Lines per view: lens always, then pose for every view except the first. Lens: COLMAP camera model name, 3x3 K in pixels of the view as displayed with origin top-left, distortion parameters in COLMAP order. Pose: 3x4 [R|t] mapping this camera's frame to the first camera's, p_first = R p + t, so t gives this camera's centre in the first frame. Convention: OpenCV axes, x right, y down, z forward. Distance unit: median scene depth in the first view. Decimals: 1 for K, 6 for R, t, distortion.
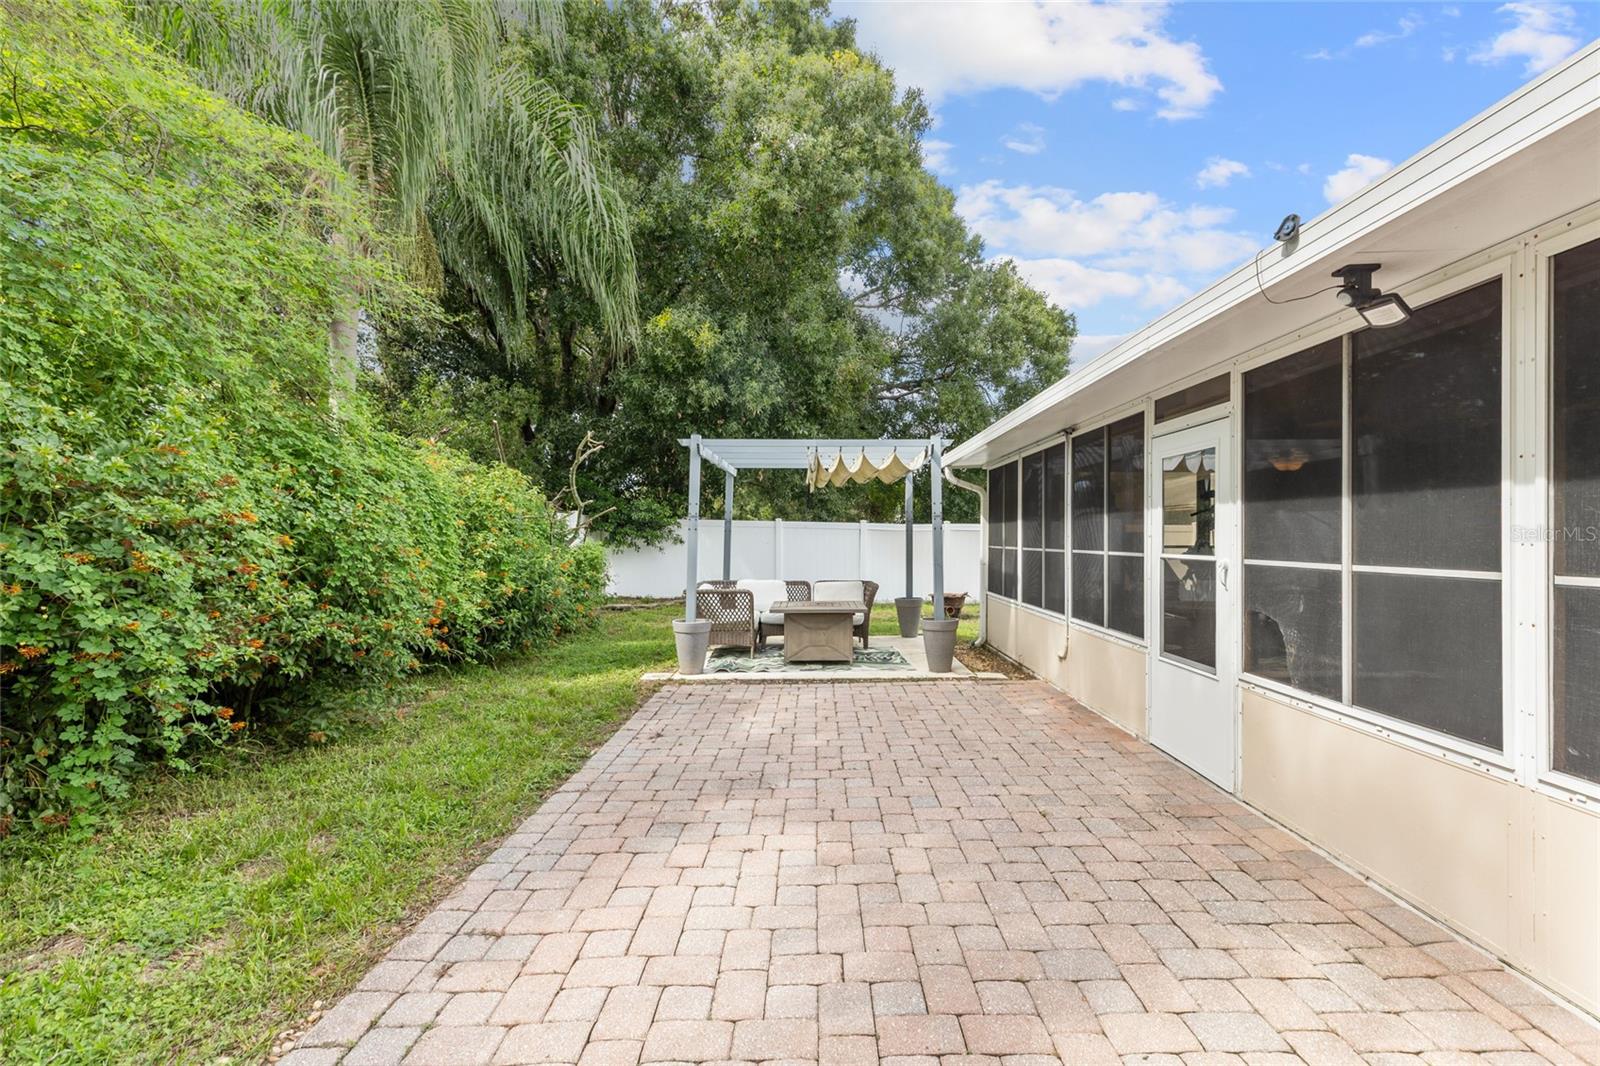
lens RADIAL K [[722.8, 0, 805.6], [0, 722.8, 536.9], [0, 0, 1]] dist [0.005679, 0.001154]
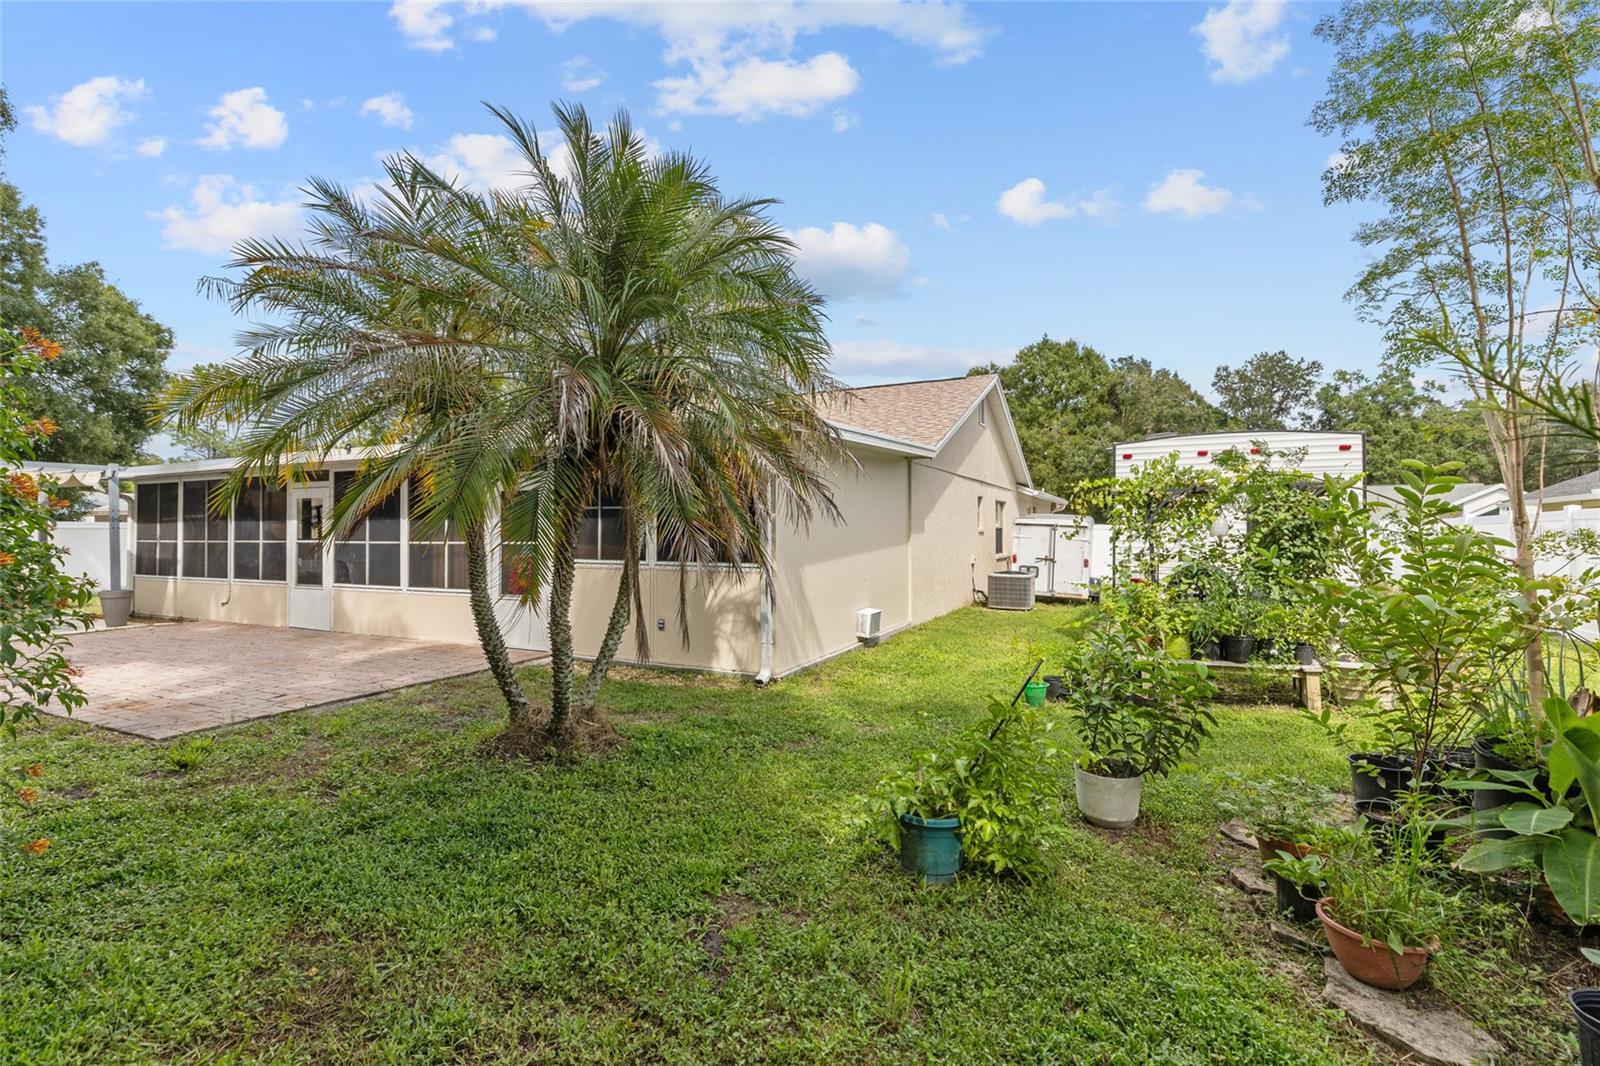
lens RADIAL K [[722.8, 0, 805.6], [0, 722.8, 536.9], [0, 0, 1]] dist [0.005679, 0.001154]
pose [[0.431865, 0.000931, 0.901938, -0.566655], [-0.001002, 0.999999, -0.000553, 0.006948], [-0.901937, -0.000665, 0.431866, -0.923915]]
